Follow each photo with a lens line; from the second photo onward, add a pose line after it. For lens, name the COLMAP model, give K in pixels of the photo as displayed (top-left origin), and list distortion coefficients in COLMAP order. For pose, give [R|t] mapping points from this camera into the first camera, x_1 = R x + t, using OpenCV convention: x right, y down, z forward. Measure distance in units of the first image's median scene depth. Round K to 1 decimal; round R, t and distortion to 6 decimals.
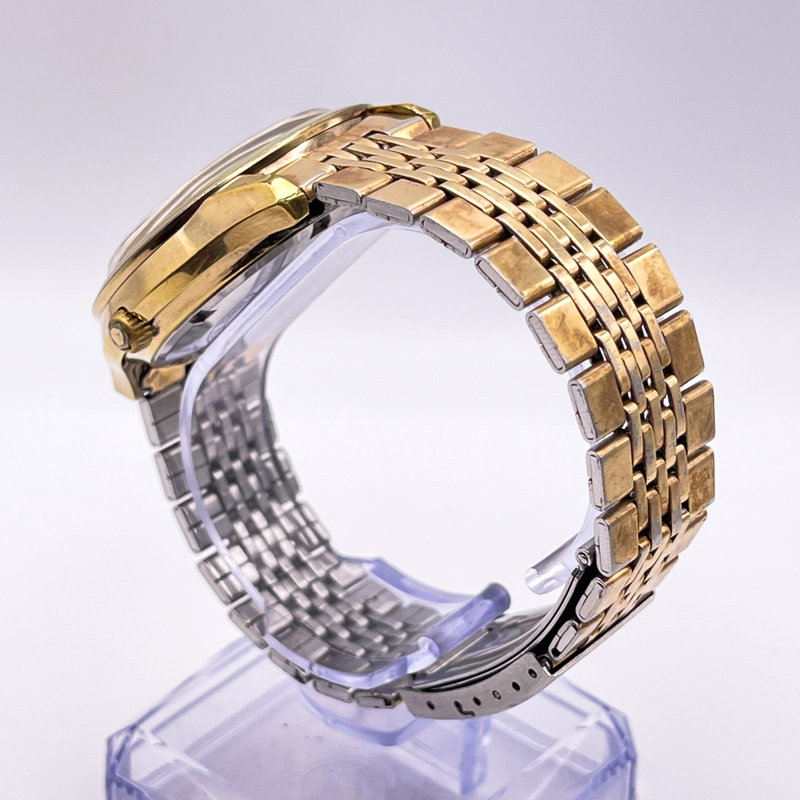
lens RADIAL K [[2269.2, 0, 400.0], [0, 2269.2, 400.0], [0, 0, 1]] dist [0.369715, 0.511430]
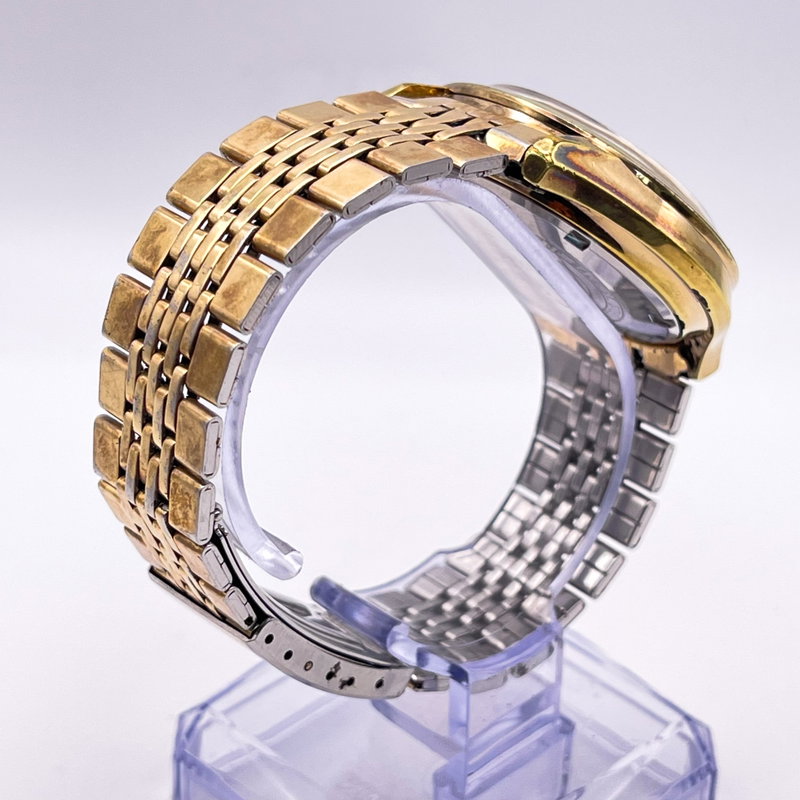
lens RADIAL K [[2269.2, 0, 400.0], [0, 2269.2, 400.0], [0, 0, 1]] dist [0.369715, 0.511430]
pose [[-0.105823, 0.507788, -0.854958, 0.945311], [-0.531435, 0.697819, 0.480236, -0.515404], [0.840463, 0.505174, 0.196011, 0.899256]]
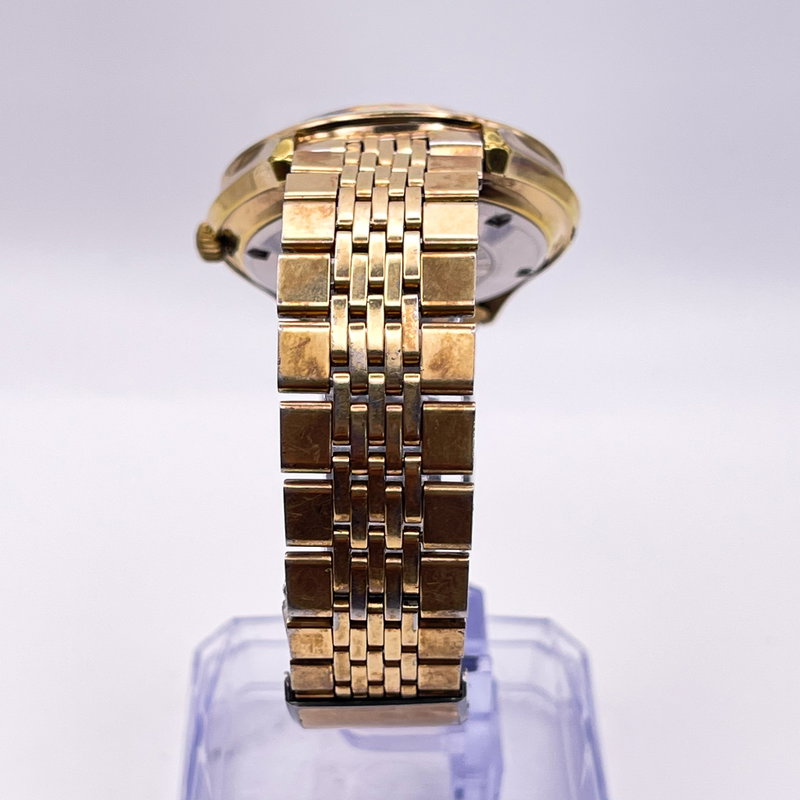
lens RADIAL K [[2269.2, 0, 400.0], [0, 2269.2, 400.0], [0, 0, 1]] dist [0.369715, 0.511430]
pose [[0.659595, 0.388432, -0.643471, 0.713298], [-0.398141, 0.906699, 0.139213, -0.160183], [0.637509, 0.164368, 0.752705, 0.286994]]
